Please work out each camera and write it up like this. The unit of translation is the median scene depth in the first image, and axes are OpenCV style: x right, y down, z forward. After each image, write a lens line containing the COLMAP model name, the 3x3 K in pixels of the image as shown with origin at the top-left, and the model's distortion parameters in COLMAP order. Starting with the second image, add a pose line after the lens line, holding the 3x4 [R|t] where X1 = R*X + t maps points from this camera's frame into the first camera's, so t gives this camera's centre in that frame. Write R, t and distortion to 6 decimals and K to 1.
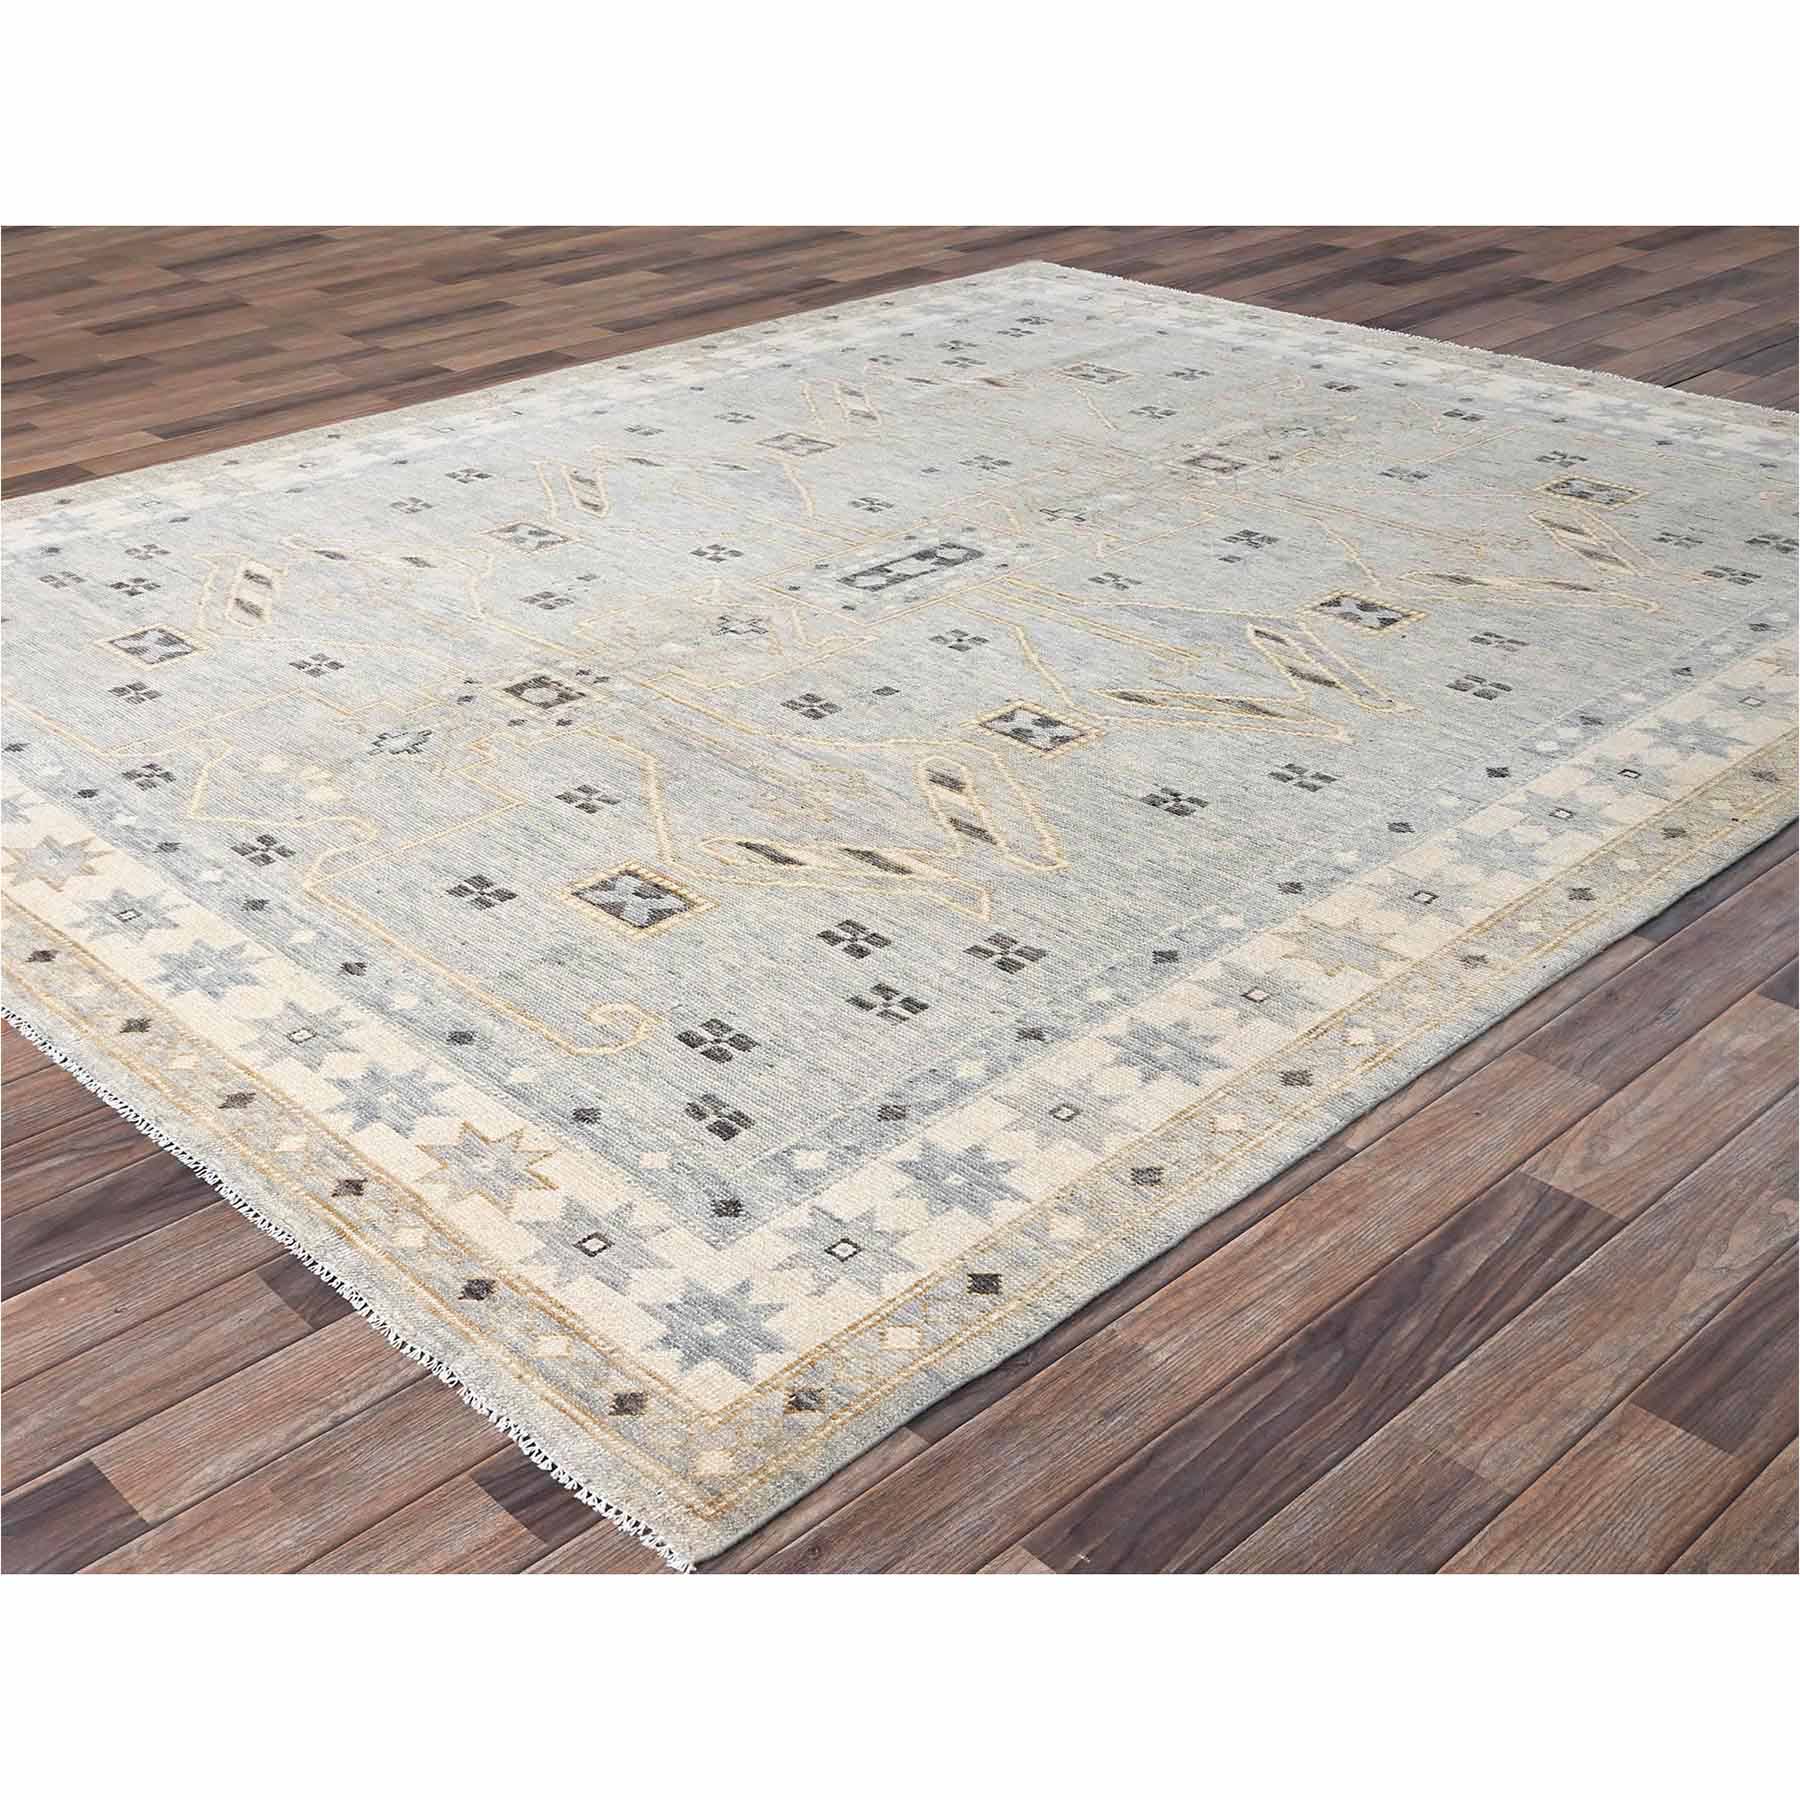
lens RADIAL K [[2219.9, 0, 817.5], [0, 2219.9, 899.8], [0, 0, 1]] dist [0.000710, -0.004394]
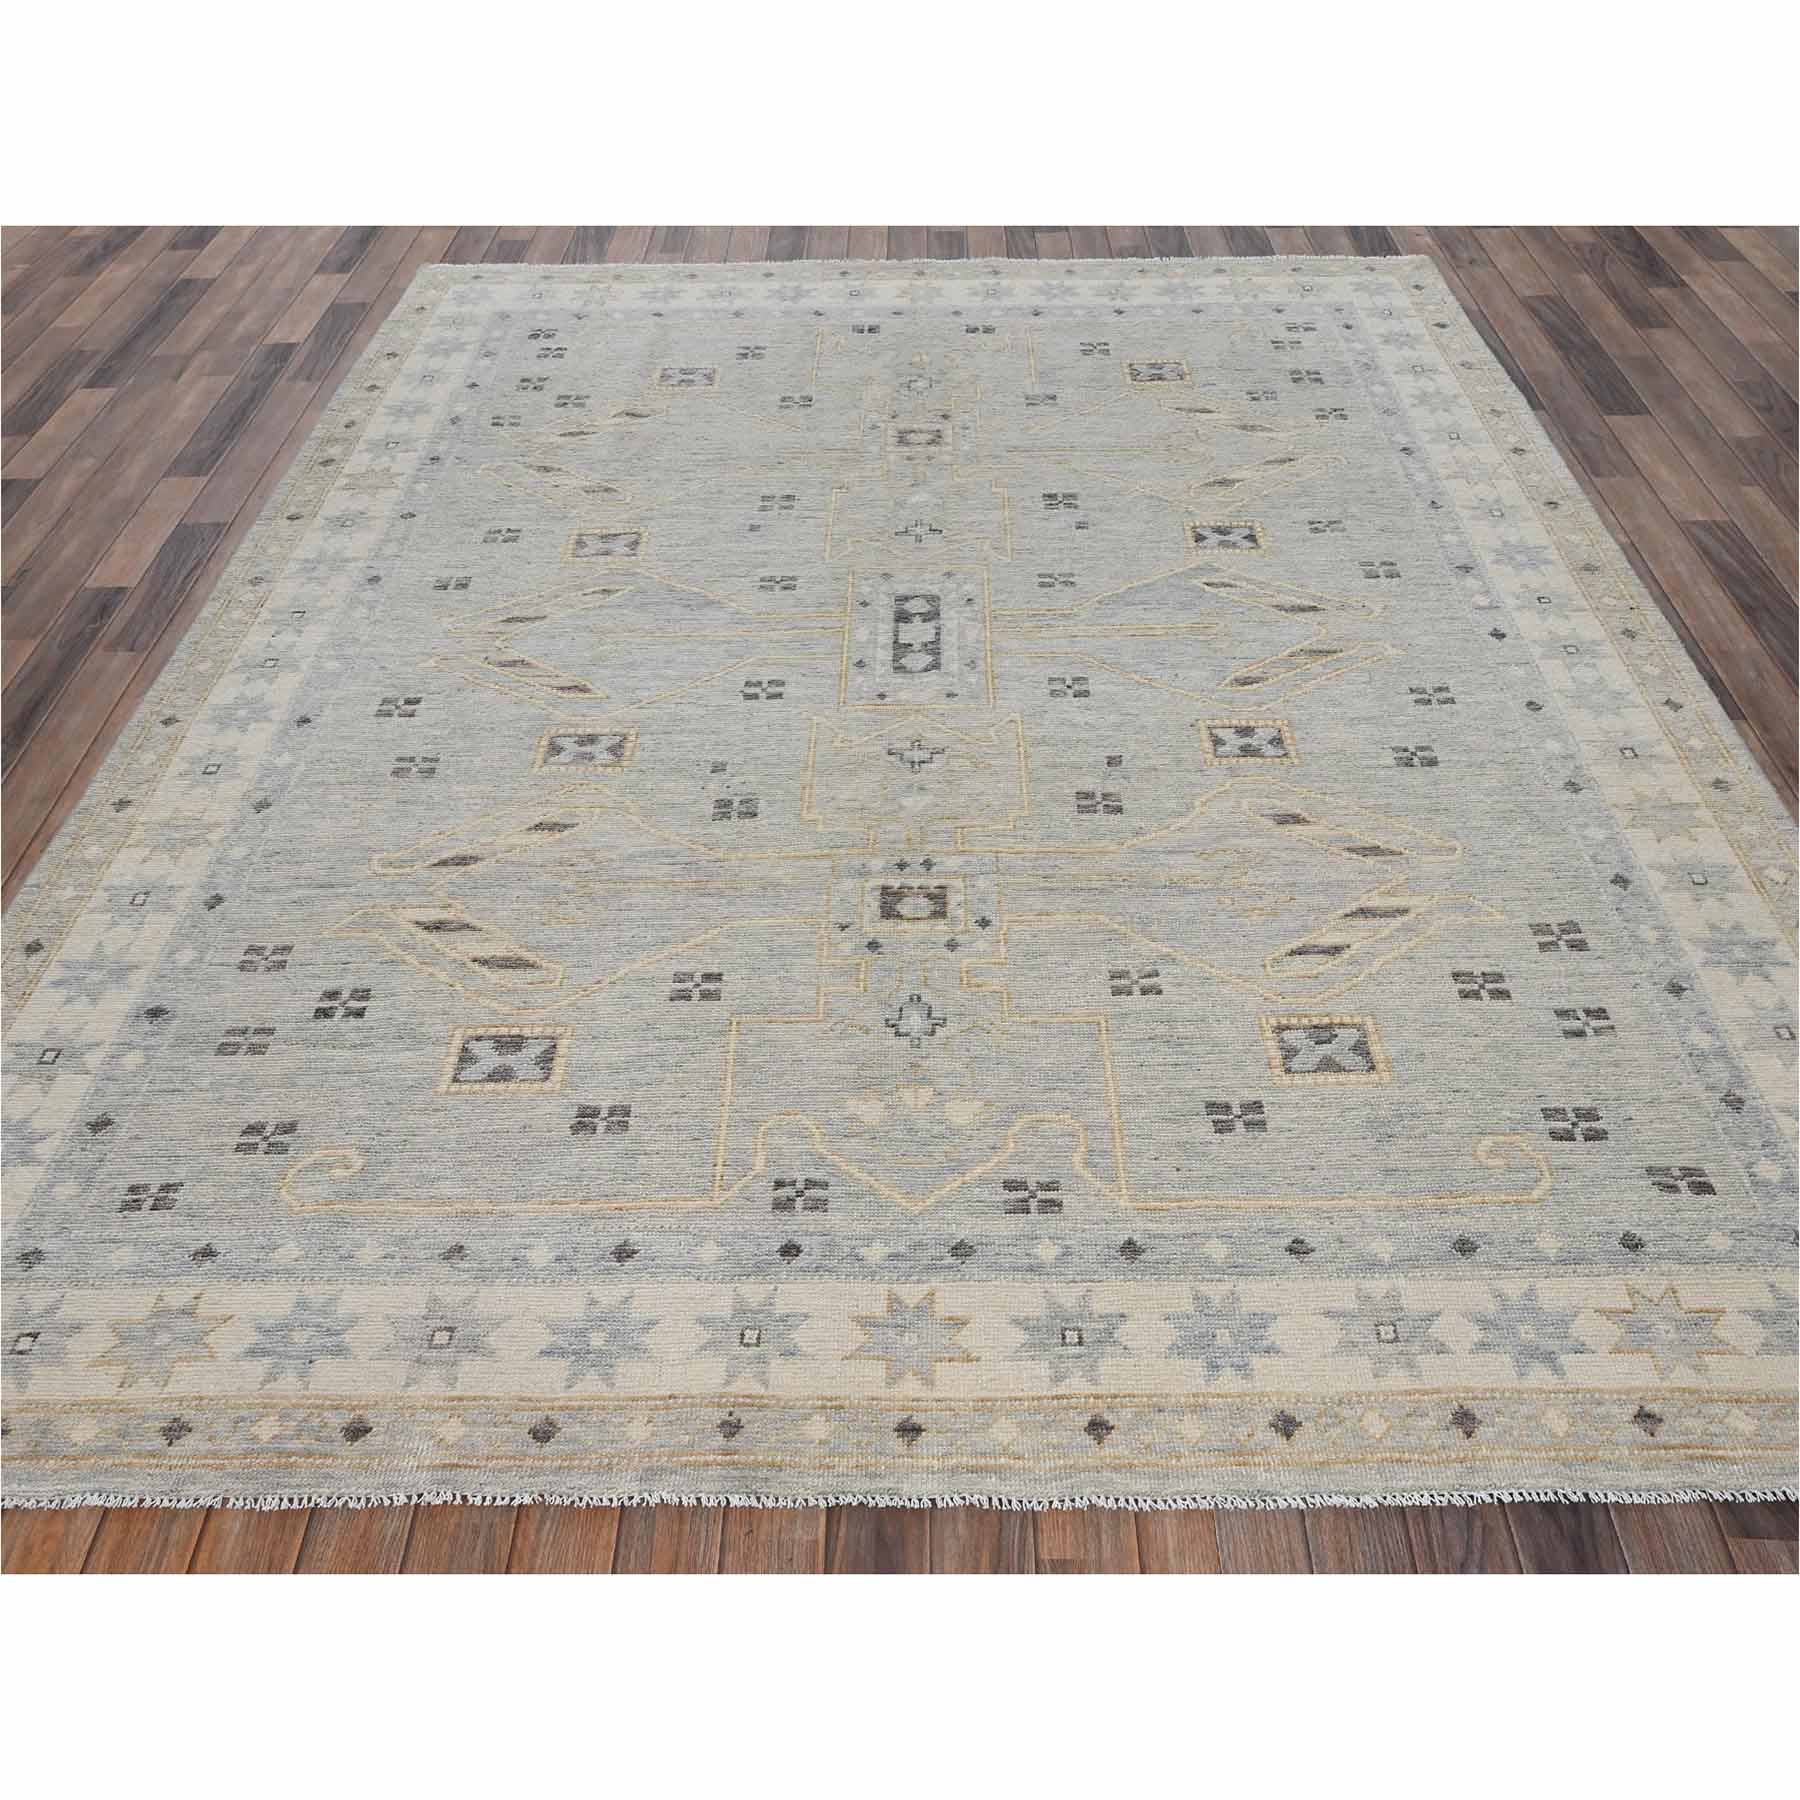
lens RADIAL K [[1491.3, 0, 952.0], [0, 1491.3, 900.5], [0, 0, 1]] dist [-0.000009, -0.005992]
pose [[0.679766, -0.506505, 0.530444, -0.579930], [0.346469, 0.859217, 0.376439, -0.423253], [-0.646435, -0.072108, 0.759554, 0.495285]]
